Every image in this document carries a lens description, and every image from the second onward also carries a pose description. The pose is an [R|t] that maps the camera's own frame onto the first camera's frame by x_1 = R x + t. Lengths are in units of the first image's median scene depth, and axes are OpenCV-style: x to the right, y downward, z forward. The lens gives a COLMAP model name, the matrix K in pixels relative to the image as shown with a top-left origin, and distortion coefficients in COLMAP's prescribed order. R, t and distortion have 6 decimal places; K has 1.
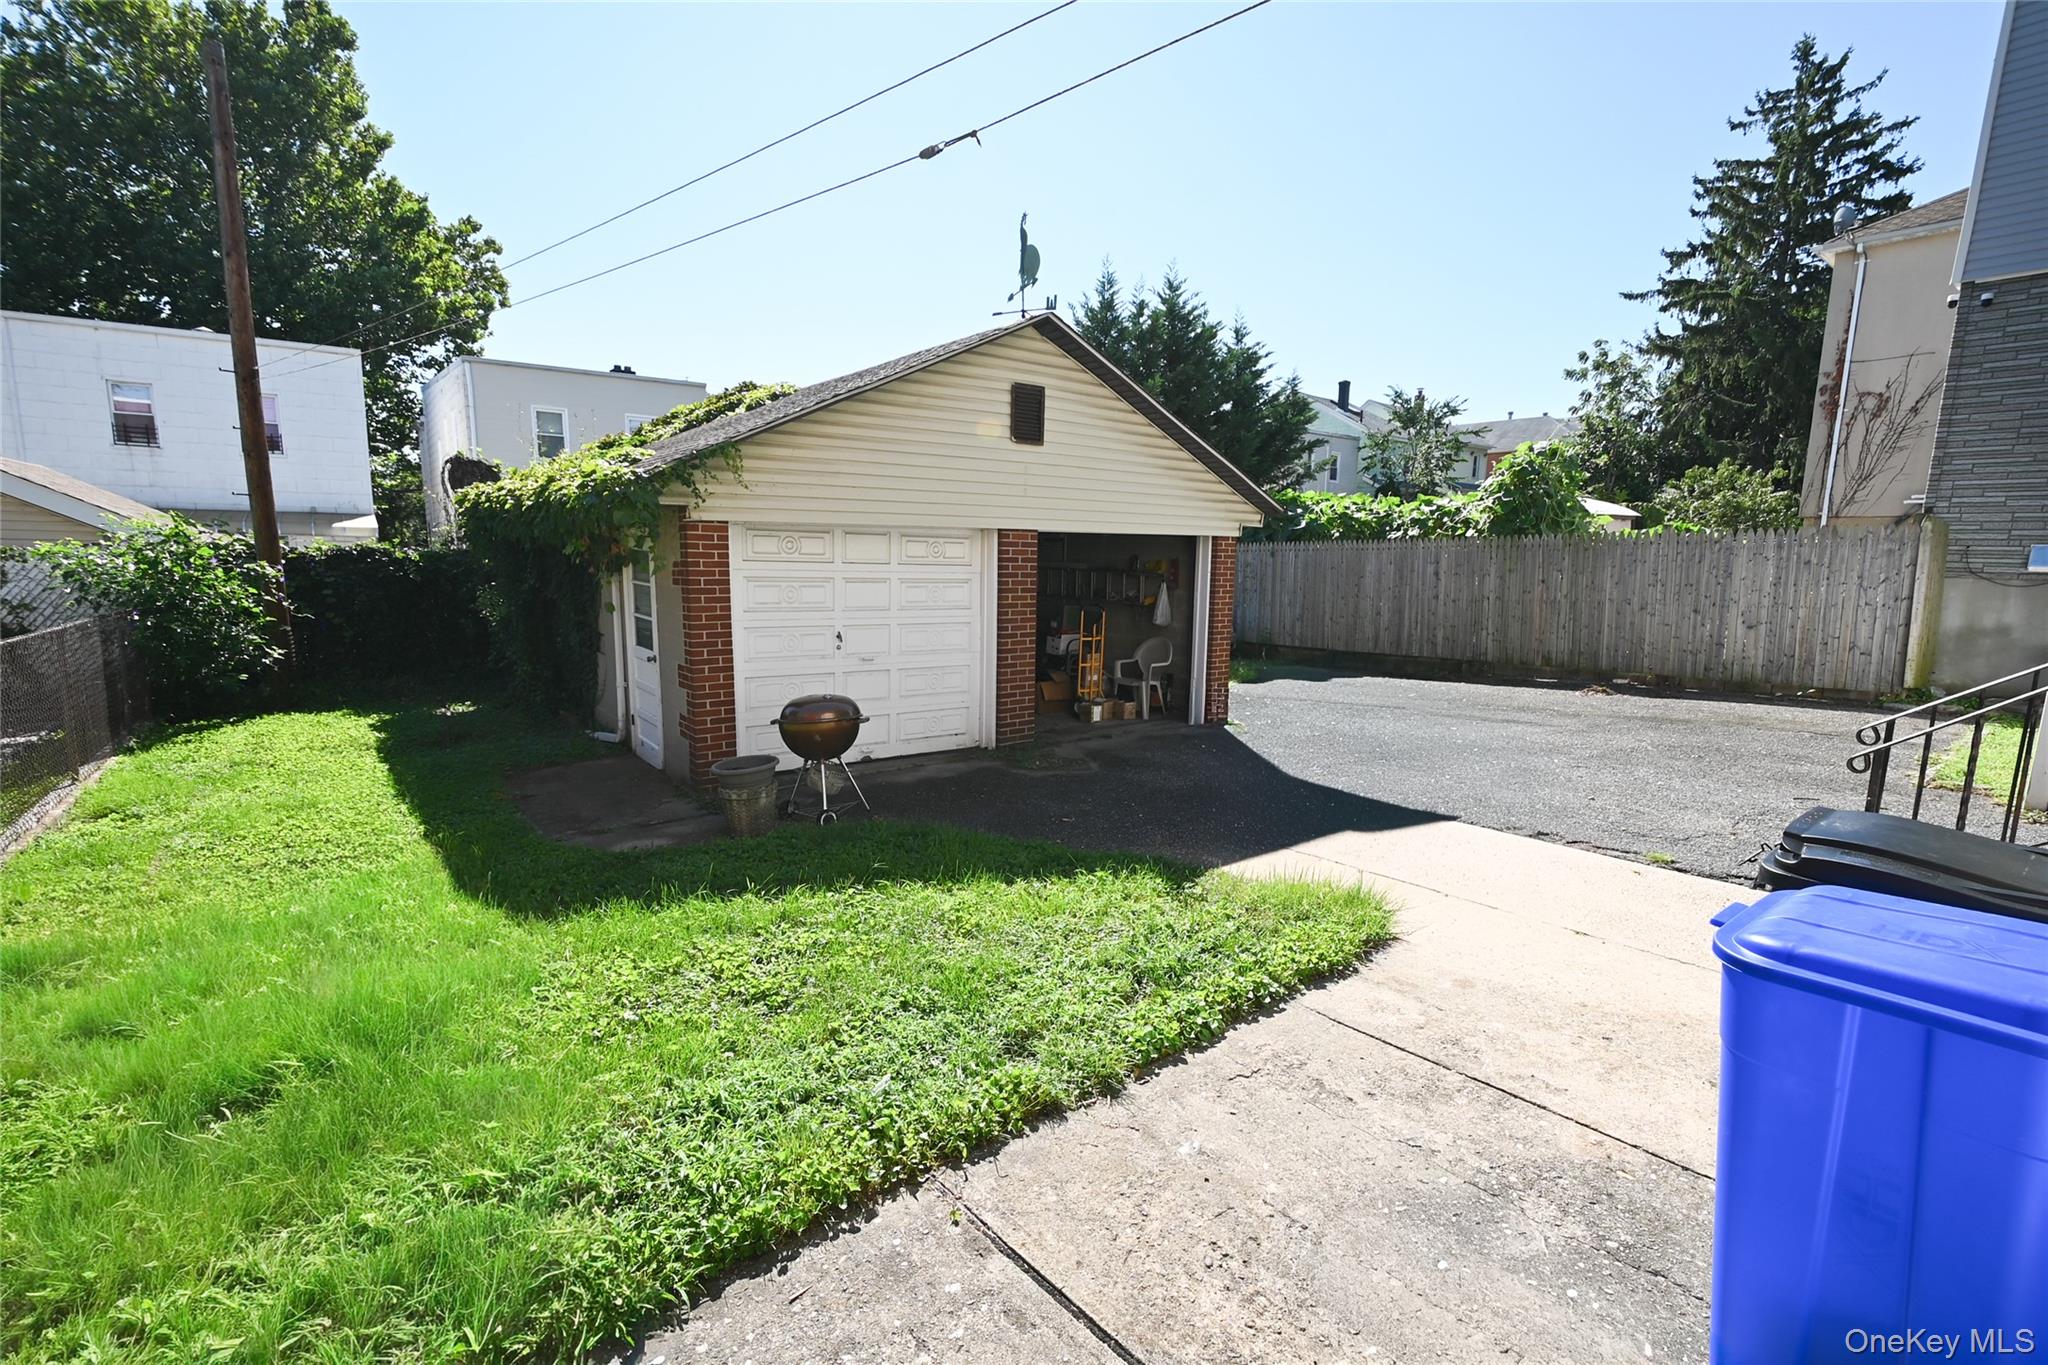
lens RADIAL K [[912.2, 0, 1029.0], [0, 912.2, 693.7], [0, 0, 1]] dist [0.009068, -0.008086]
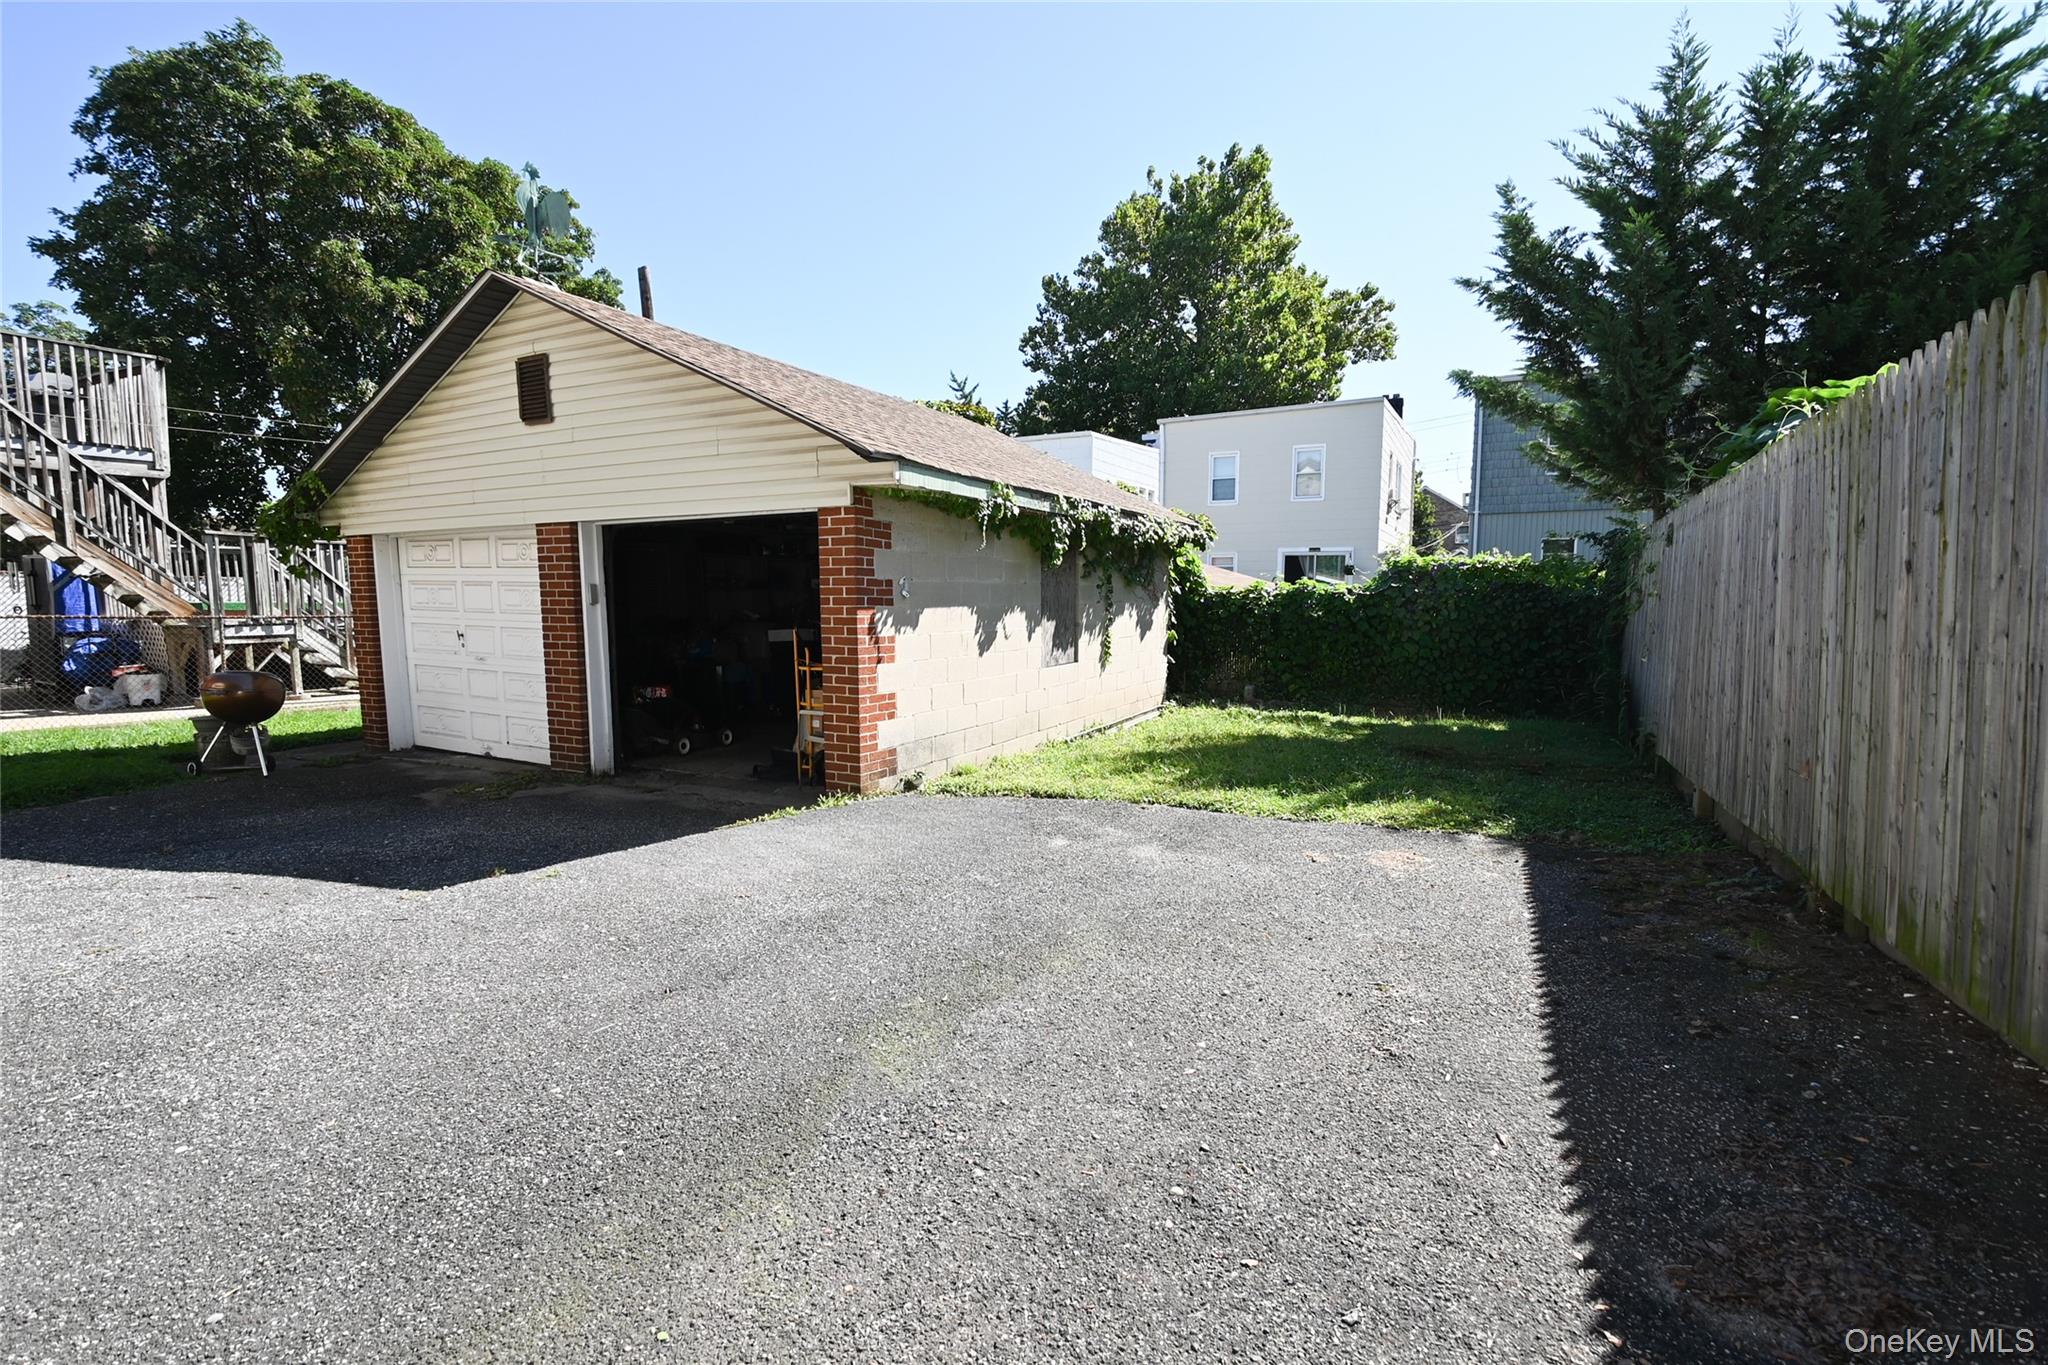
lens RADIAL K [[912.2, 0, 1029.0], [0, 912.2, 693.7], [0, 0, 1]] dist [0.009068, -0.008086]
pose [[0.411909, 0.075891, -0.908059, 0.994268], [-0.137865, 0.990245, 0.020222, -0.101403], [0.900735, 0.116860, 0.418353, 1.082908]]
